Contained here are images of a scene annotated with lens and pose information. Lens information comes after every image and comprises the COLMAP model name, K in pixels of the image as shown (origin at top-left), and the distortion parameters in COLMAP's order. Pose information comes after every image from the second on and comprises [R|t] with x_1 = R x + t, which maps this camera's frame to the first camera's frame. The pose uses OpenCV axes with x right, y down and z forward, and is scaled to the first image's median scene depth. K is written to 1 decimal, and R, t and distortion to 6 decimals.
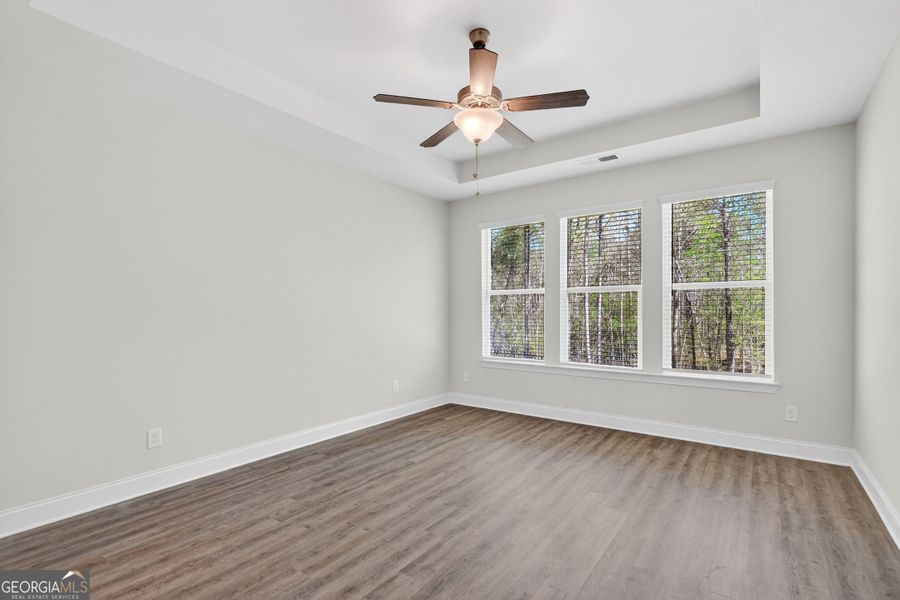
lens RADIAL K [[415.9, 0, 448.3], [0, 415.9, 297.8], [0, 0, 1]] dist [-0.001462, -0.000189]
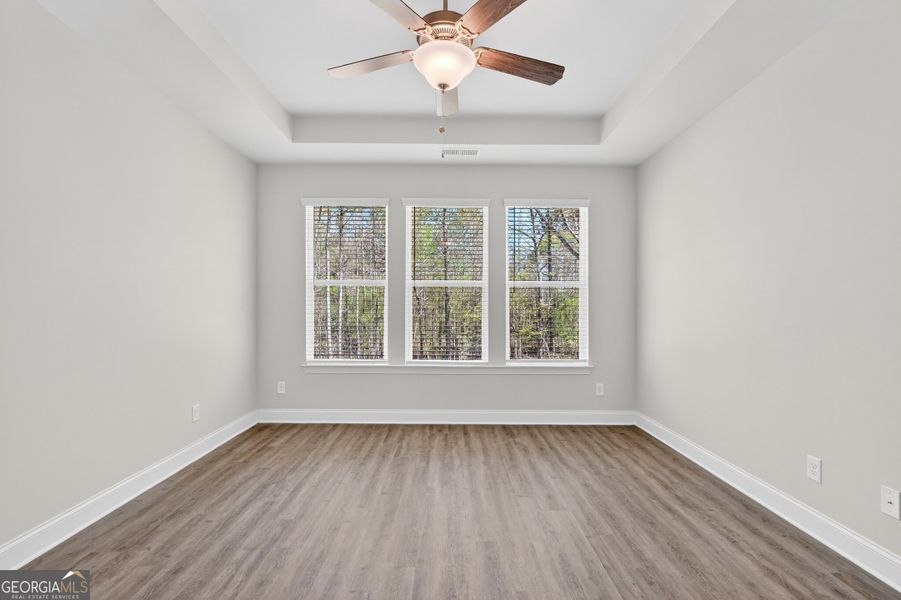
lens RADIAL K [[416.4, 0, 448.8], [0, 416.4, 297.8], [0, 0, 1]] dist [-0.001462, -0.000189]
pose [[0.801544, 0.018026, 0.597664, -0.278680], [-0.027443, 0.999601, 0.006656, 0.007505], [-0.597305, -0.021737, 0.801719, 0.267609]]
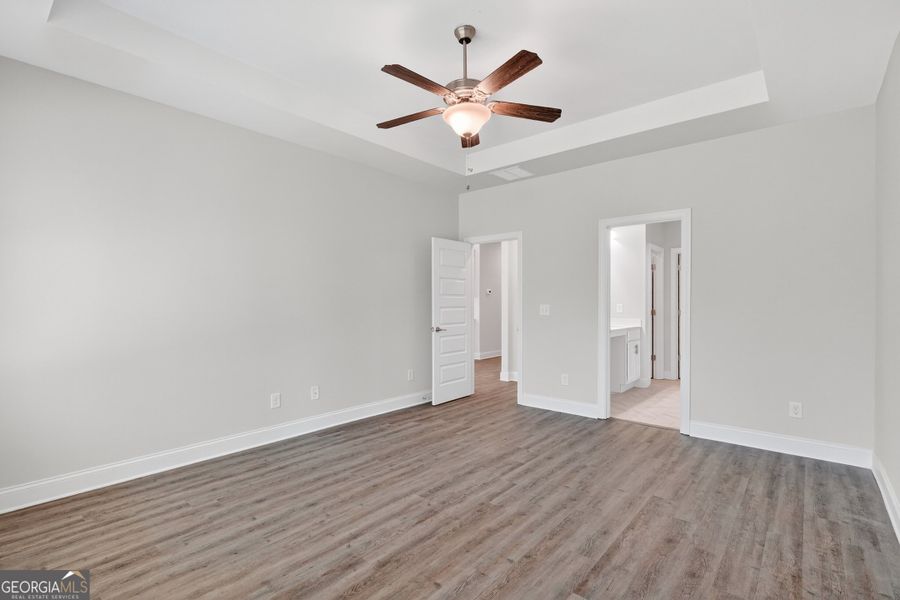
lens RADIAL K [[432.6, 0, 453.7], [0, 432.6, 300.8], [0, 0, 1]] dist [-0.001587, -0.000284]
pose [[-0.998705, 0.006705, 0.050430, 0.037908], [0.004675, 0.999178, -0.040261, 0.050484], [-0.050659, -0.039973, -0.997916, 1.471508]]
